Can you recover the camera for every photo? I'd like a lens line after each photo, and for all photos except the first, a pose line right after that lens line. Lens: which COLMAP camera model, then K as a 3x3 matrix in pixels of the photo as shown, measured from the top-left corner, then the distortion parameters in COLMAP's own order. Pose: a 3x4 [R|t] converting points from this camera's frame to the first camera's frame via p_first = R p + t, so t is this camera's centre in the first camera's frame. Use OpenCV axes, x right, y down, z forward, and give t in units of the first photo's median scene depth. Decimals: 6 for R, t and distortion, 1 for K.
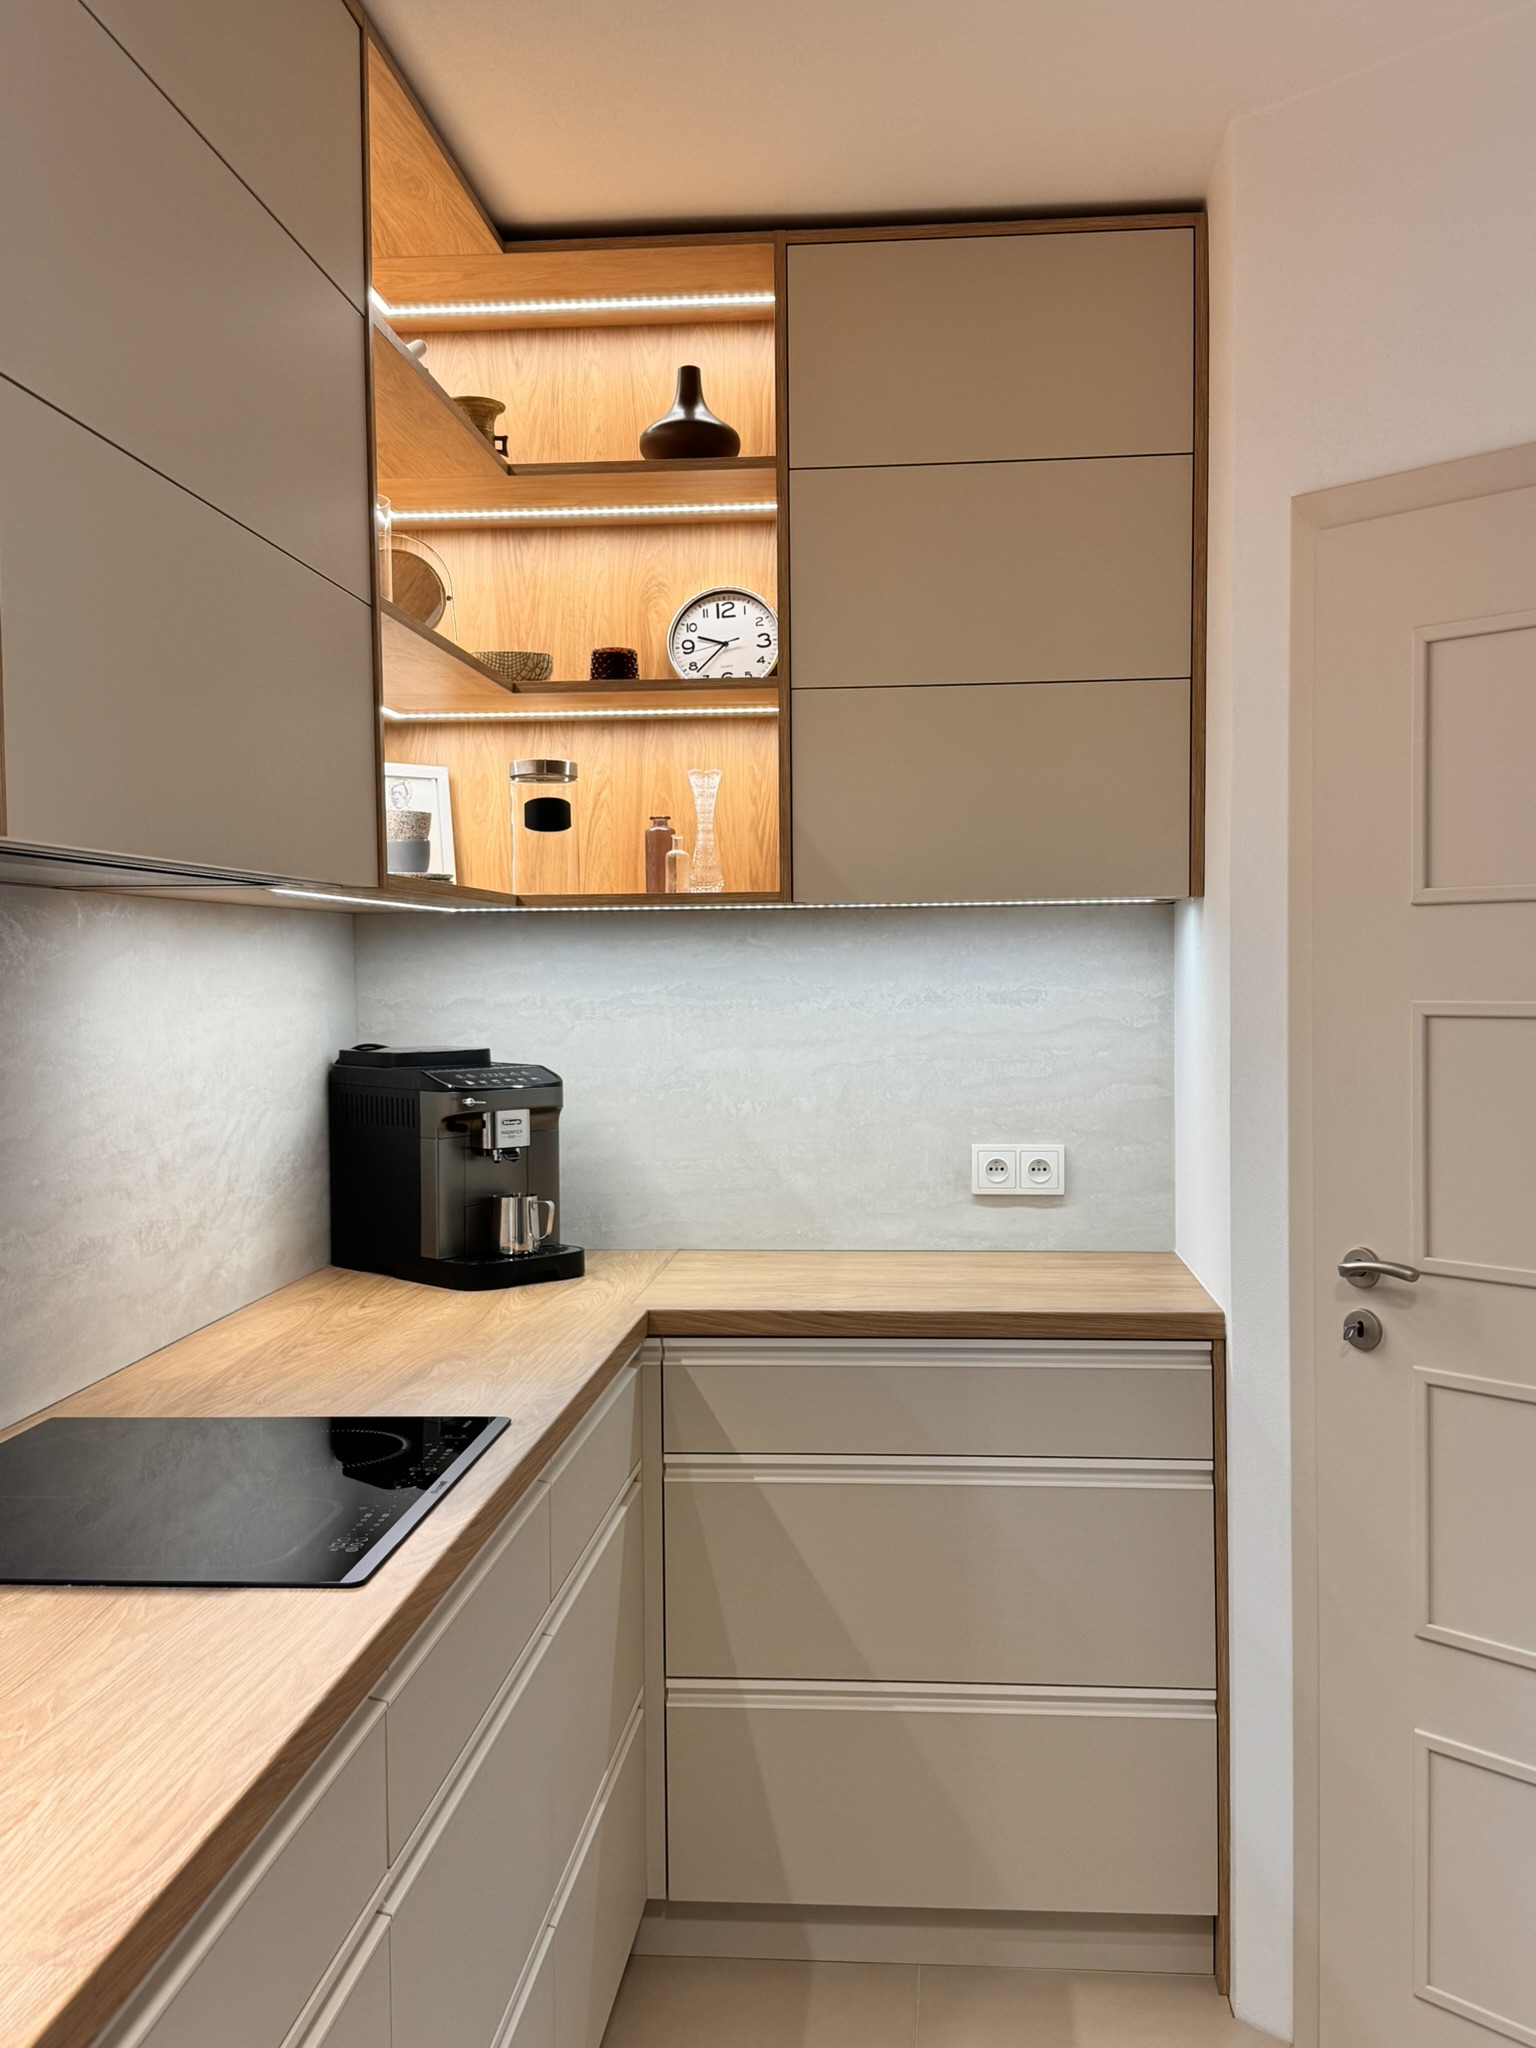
lens RADIAL K [[2002.9, 0, 768.2], [0, 2002.9, 1030.7], [0, 0, 1]] dist [0.184053, -0.389506]
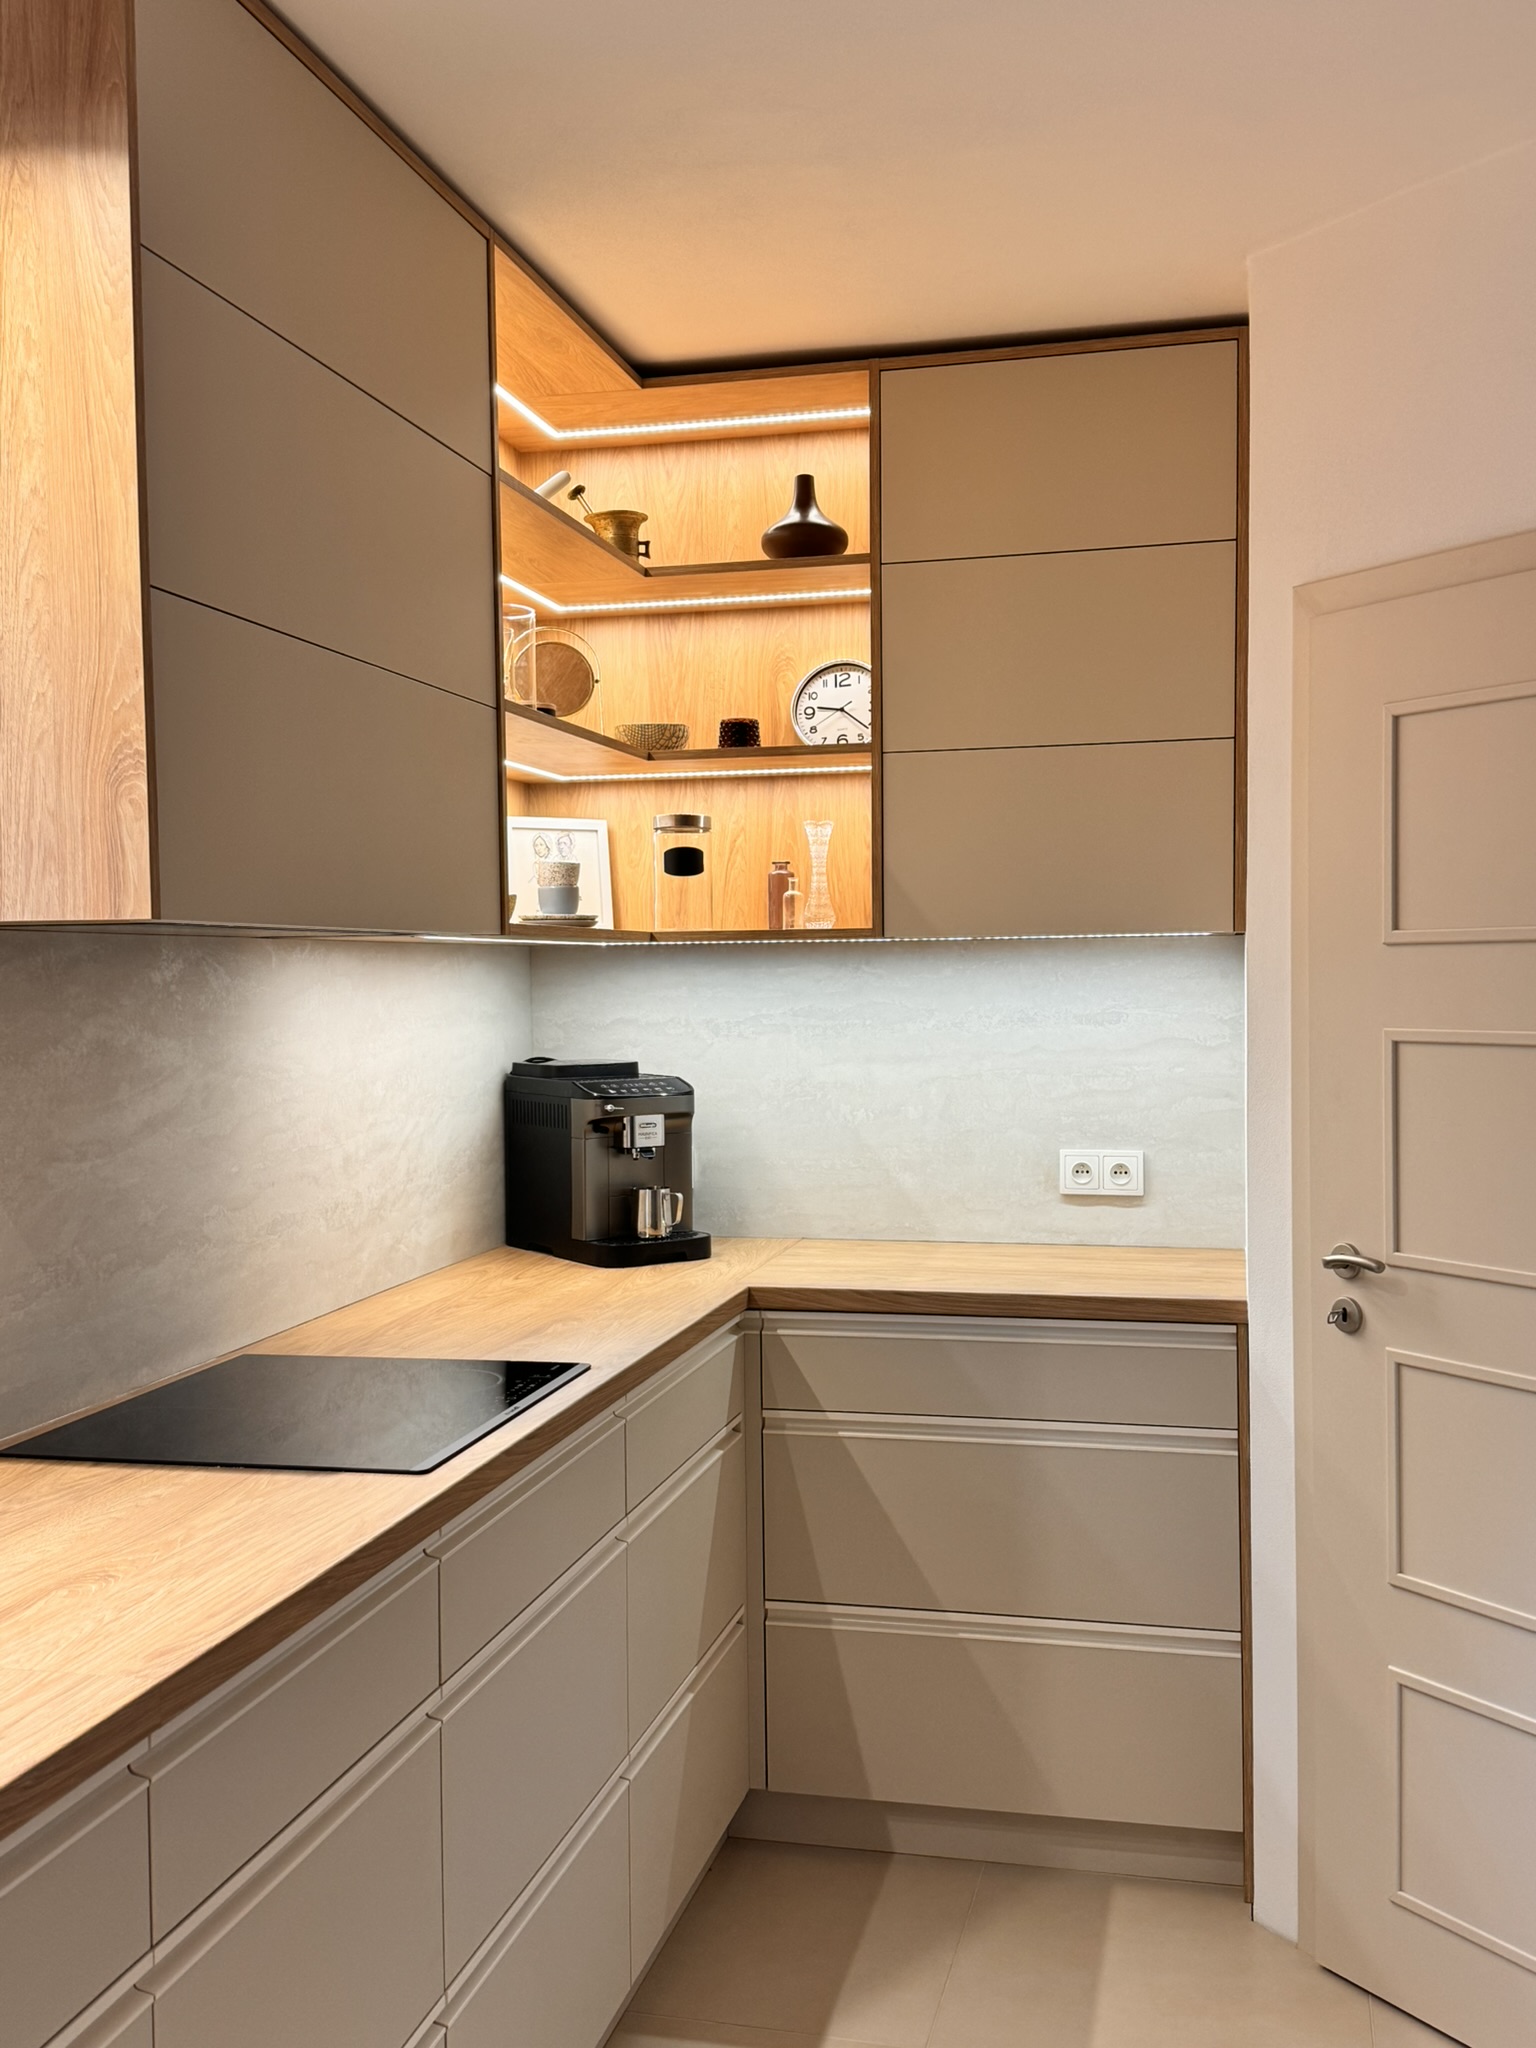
lens RADIAL K [[1988.1, 0, 757.5], [0, 1988.1, 1033.9], [0, 0, 1]] dist [0.181973, -0.377368]
pose [[0.988908, 0.003325, -0.148495, 0.108300], [-0.003292, 0.999994, 0.000470, -0.008659], [0.148495, 0.000024, 0.988913, -0.139806]]
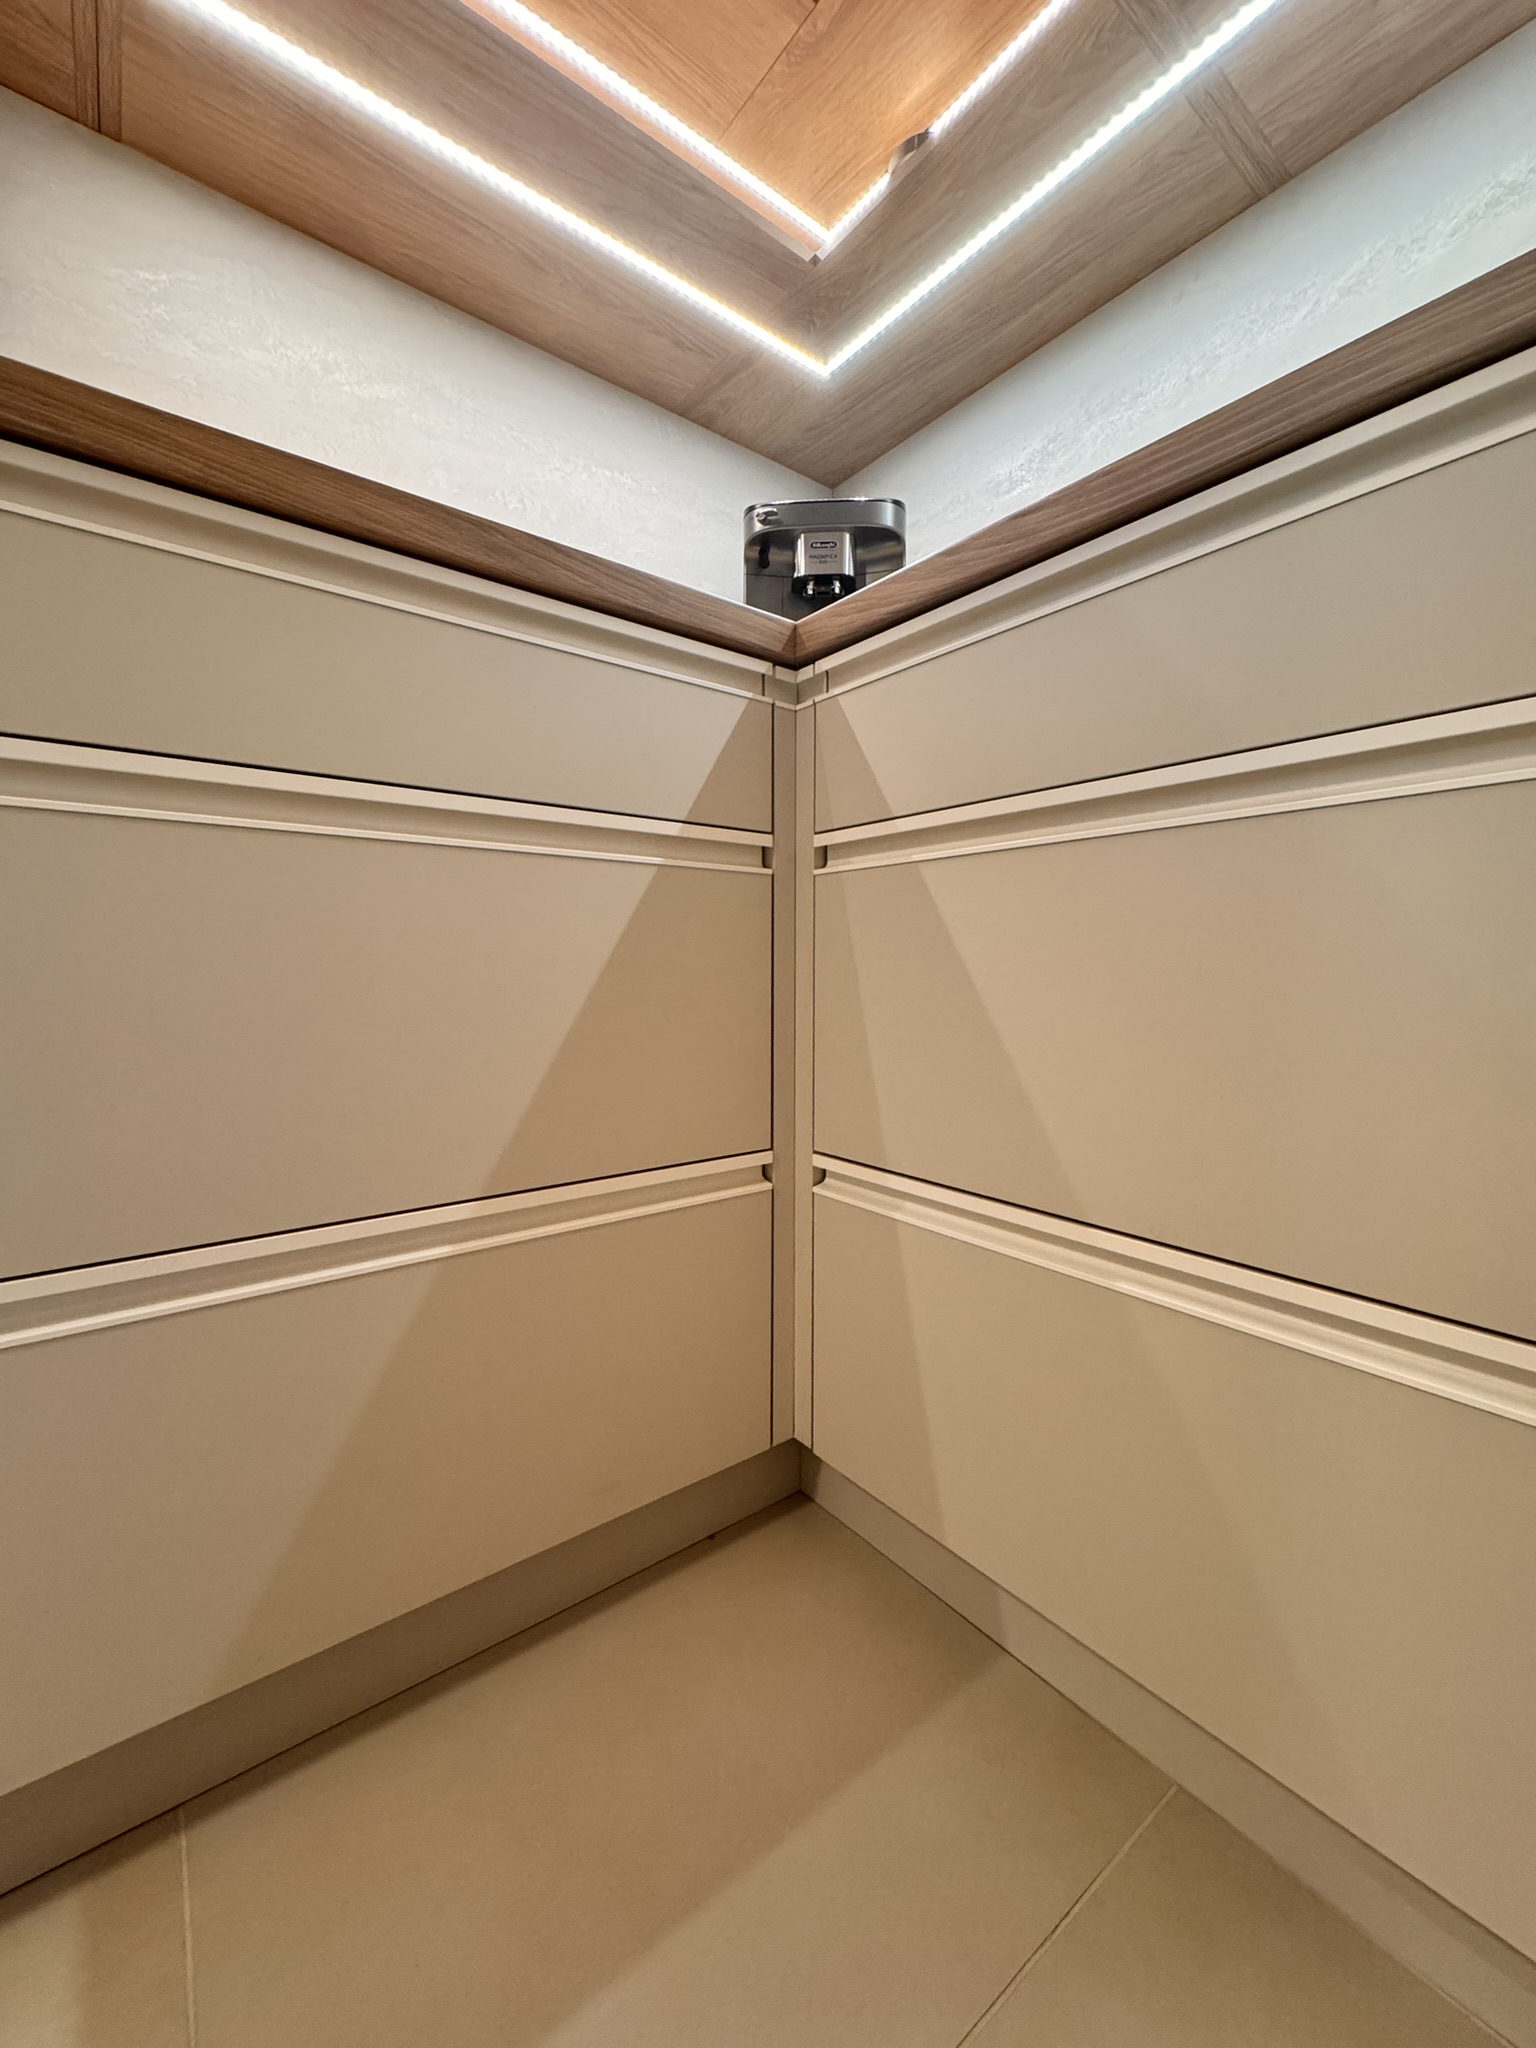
lens RADIAL K [[823.7, 0, 770.6], [0, 823.7, 1013.2], [0, 0, 1]] dist [0.000017, -0.000063]
pose [[0.680684, 0.053546, -0.730617, 0.135378], [-0.034038, 0.998560, 0.041471, 0.239490], [0.731786, -0.003361, 0.681526, 0.734647]]
